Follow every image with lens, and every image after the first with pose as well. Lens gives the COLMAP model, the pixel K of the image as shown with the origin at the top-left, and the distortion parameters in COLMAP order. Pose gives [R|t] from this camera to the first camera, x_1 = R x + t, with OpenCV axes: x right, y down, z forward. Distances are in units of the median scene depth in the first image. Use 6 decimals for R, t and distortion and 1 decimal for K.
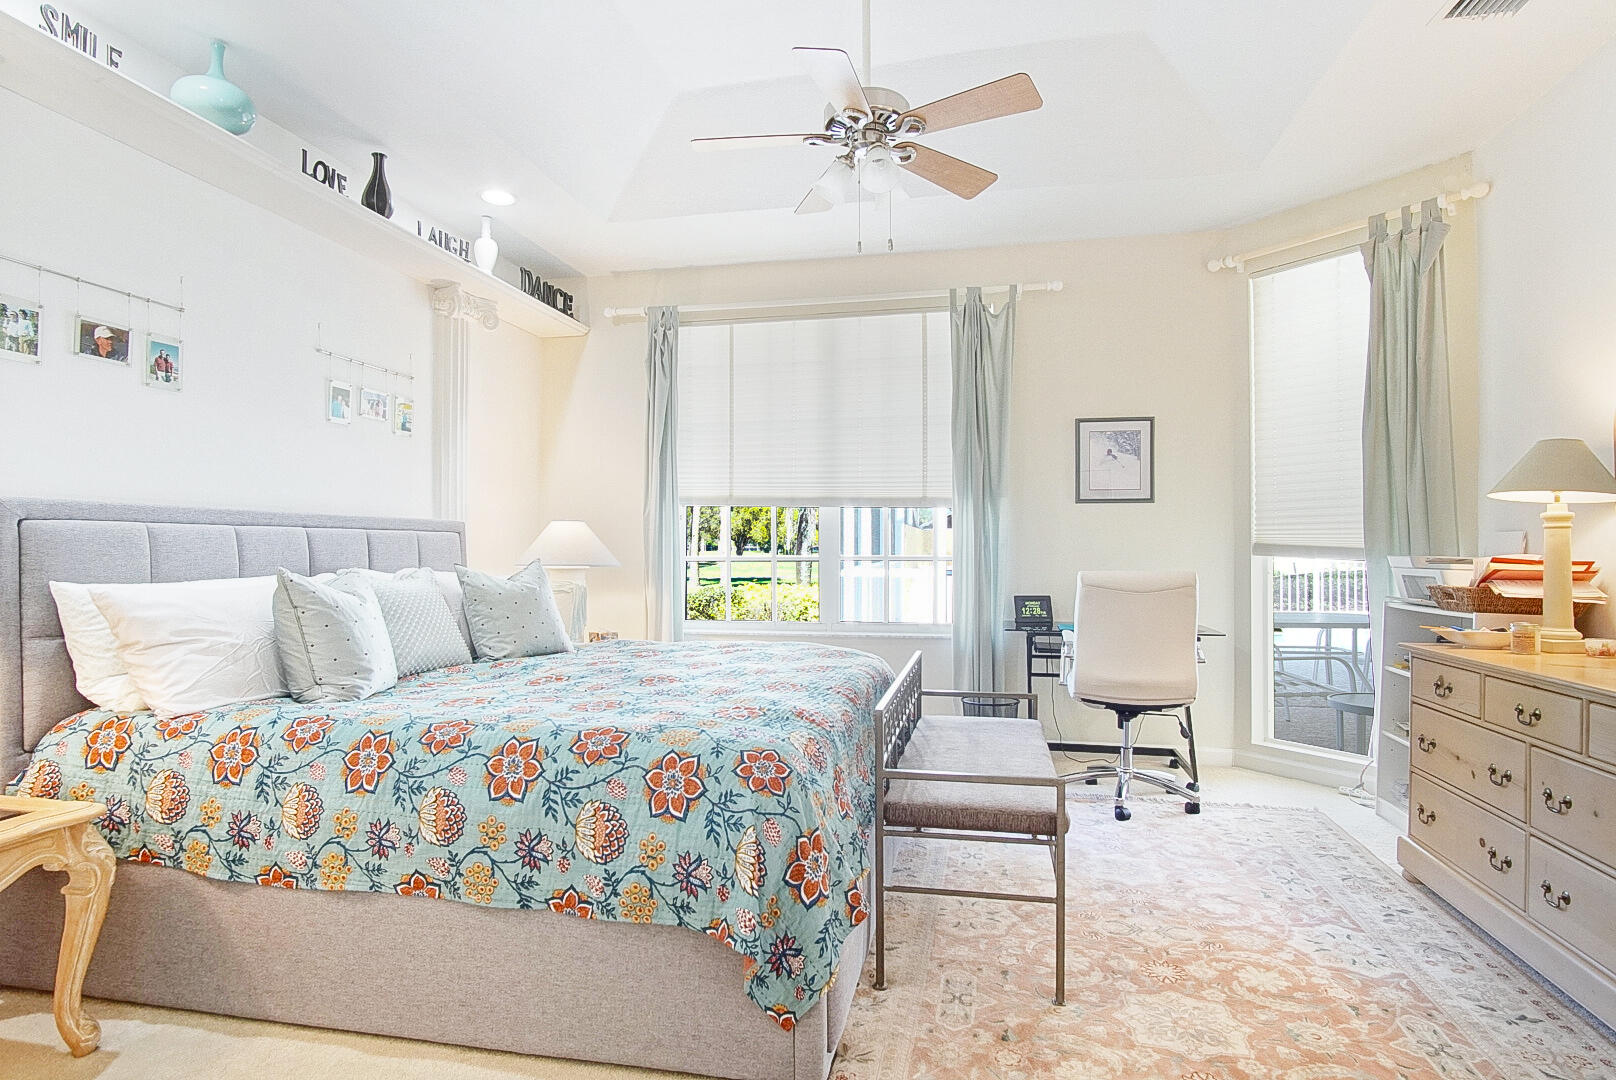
lens RADIAL K [[868.6, 0, 808.8], [0, 868.6, 549.8], [0, 0, 1]] dist [-0.033896, 0.008399]
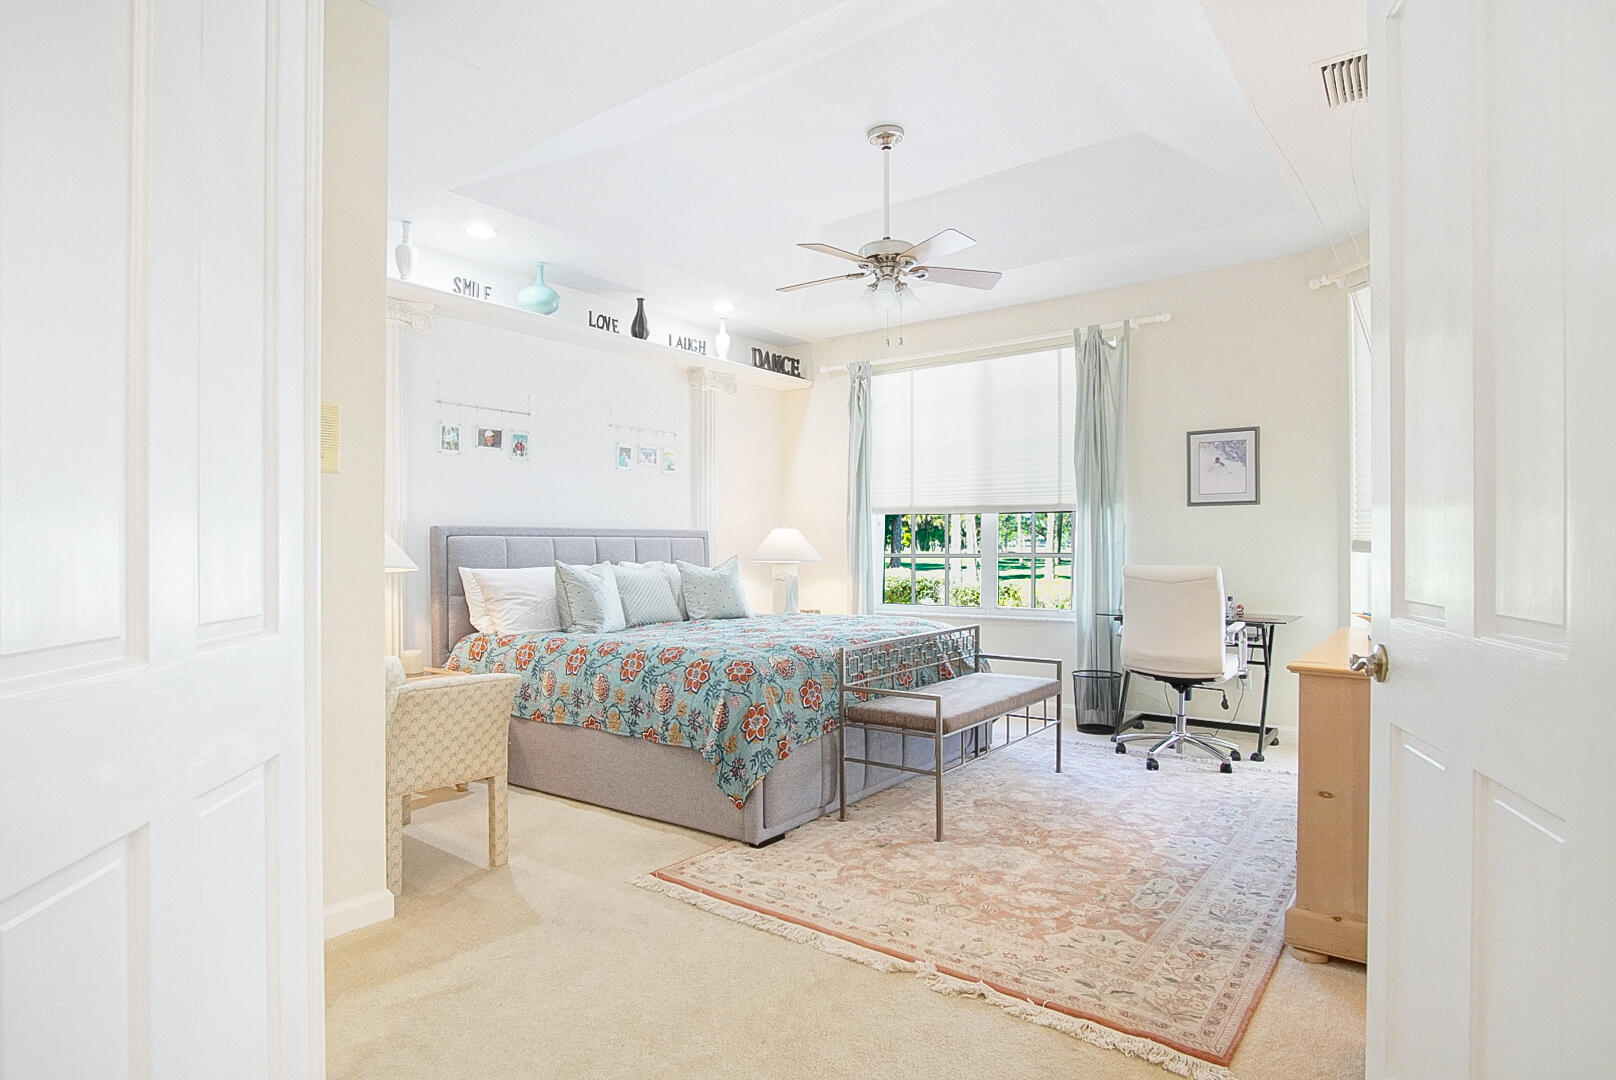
lens RADIAL K [[868.6, 0, 808.0], [0, 868.6, 540.4], [0, 0, 1]] dist [-0.033896, 0.008399]
pose [[0.908517, -0.008403, -0.417763, 0.588195], [0.004910, 0.999943, -0.009433, -0.001658], [0.417818, 0.006519, 0.908507, -0.420161]]
